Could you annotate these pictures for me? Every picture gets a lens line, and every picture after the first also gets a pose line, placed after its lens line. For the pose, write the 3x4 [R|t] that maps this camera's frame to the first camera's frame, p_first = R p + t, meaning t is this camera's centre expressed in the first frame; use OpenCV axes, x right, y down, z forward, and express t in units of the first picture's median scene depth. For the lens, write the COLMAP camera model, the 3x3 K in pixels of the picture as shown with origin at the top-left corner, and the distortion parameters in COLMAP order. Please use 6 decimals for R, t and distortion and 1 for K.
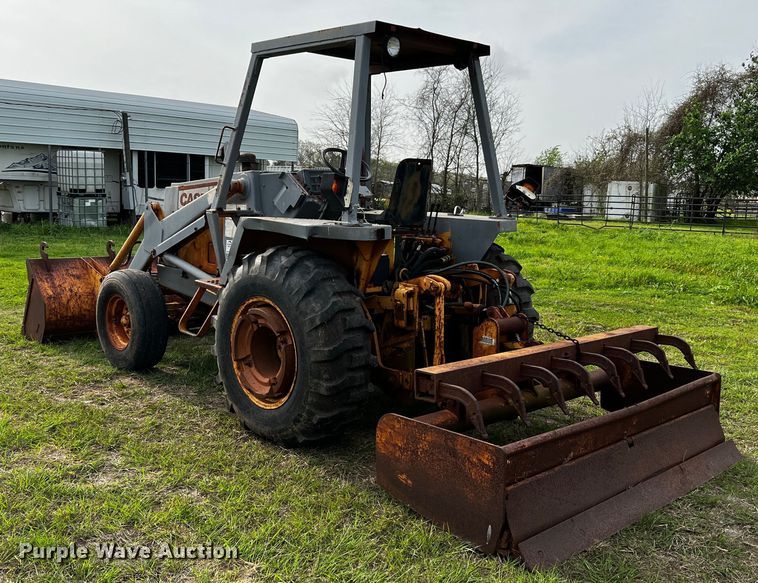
lens RADIAL K [[751.8, 0, 353.5], [0, 751.8, 295.0], [0, 0, 1]] dist [0.020288, -0.001440]
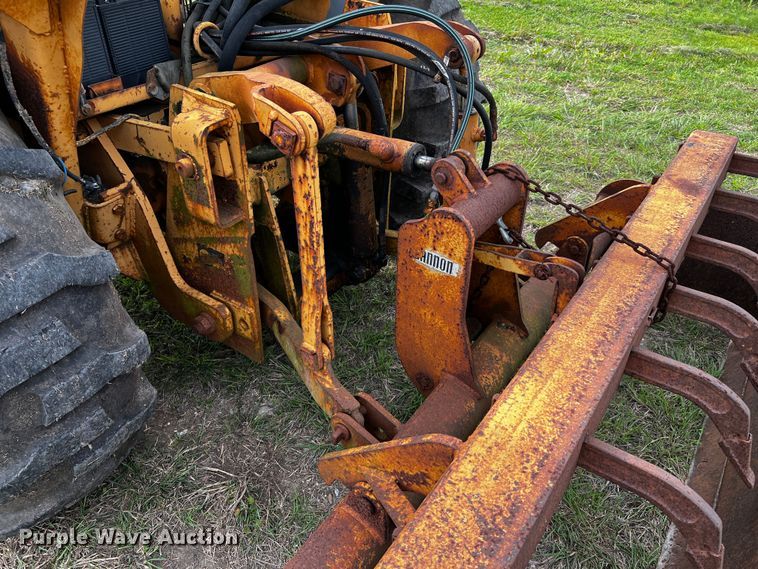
lens RADIAL K [[573.5, 0, 377.6], [0, 573.5, 298.2], [0, 0, 1]] dist [0.053987, -0.074816]
pose [[0.972295, -0.129967, 0.194295, 0.085695], [0.014026, 0.862124, 0.506502, -0.068298], [-0.233335, -0.489745, 0.840062, 0.723711]]
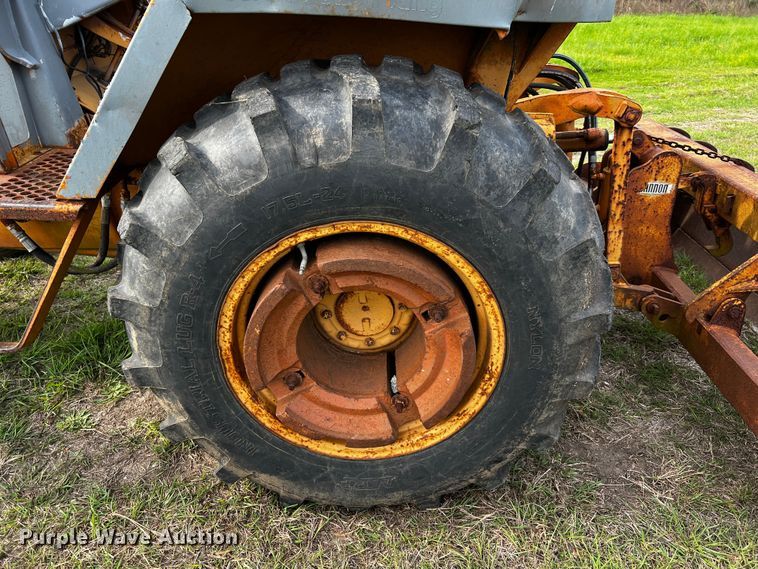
lens RADIAL K [[573.5, 0, 377.6], [0, 573.5, 298.2], [0, 0, 1]] dist [0.053987, -0.074816]
pose [[0.691719, -0.363434, 0.624052, -0.295184], [0.119681, 0.909879, 0.397235, -0.070008], [-0.712181, -0.200088, 0.672877, 0.792458]]
